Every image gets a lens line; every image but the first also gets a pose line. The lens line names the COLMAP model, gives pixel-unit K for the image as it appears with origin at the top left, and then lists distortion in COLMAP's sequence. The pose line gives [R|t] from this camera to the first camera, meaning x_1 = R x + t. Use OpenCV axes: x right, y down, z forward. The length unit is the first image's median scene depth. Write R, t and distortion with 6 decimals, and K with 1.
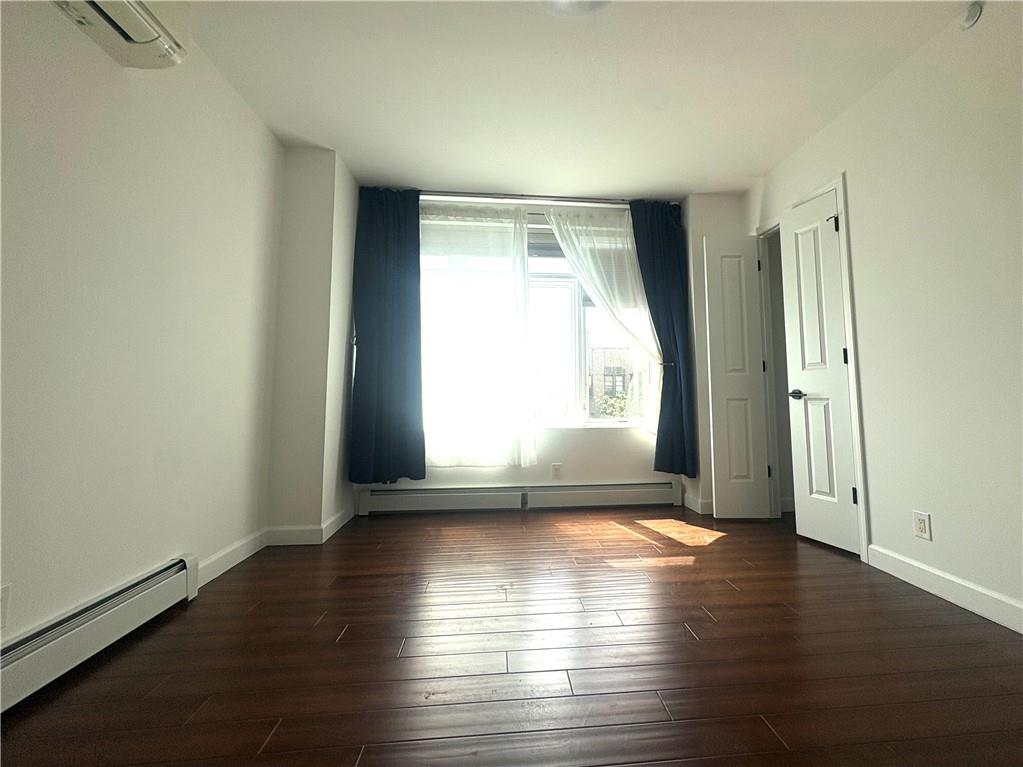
lens RADIAL K [[352.0, 0, 513.8], [0, 352.0, 383.2], [0, 0, 1]] dist [0.002147, 0.000080]
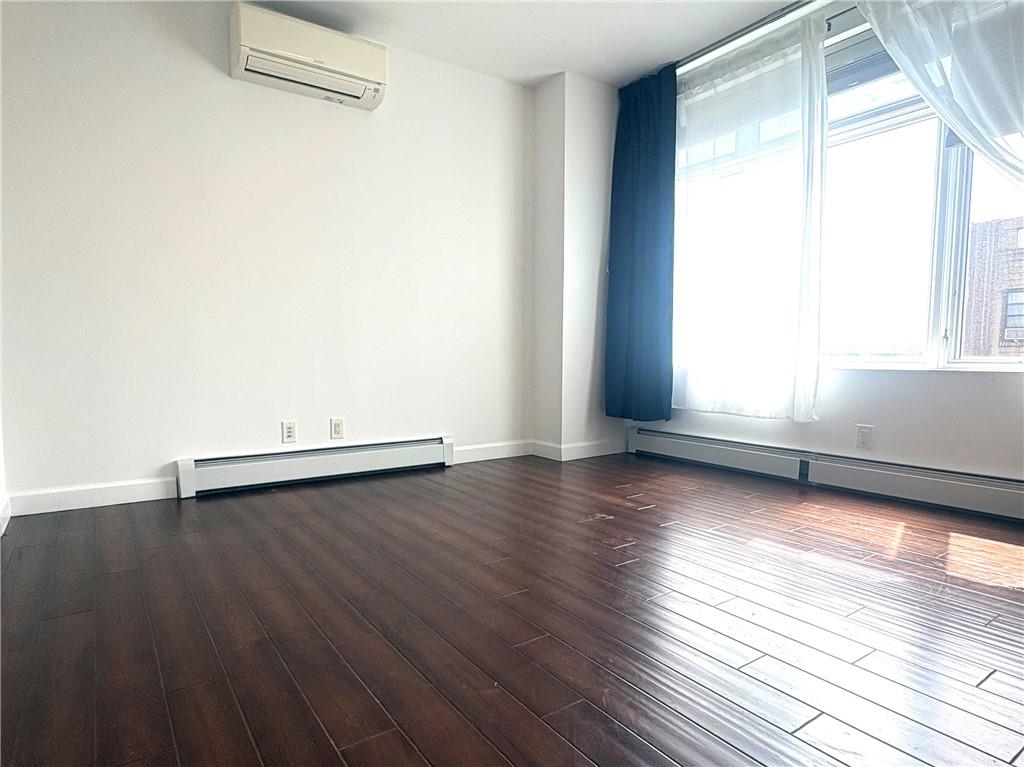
lens RADIAL K [[408.6, 0, 512.7], [0, 408.6, 377.2], [0, 0, 1]] dist [0.008182, -0.000433]
pose [[0.673432, 0.062374, -0.736613, 0.238802], [0.046384, 0.990906, 0.126312, 0.017243], [0.737793, -0.119230, 0.664414, 0.044221]]
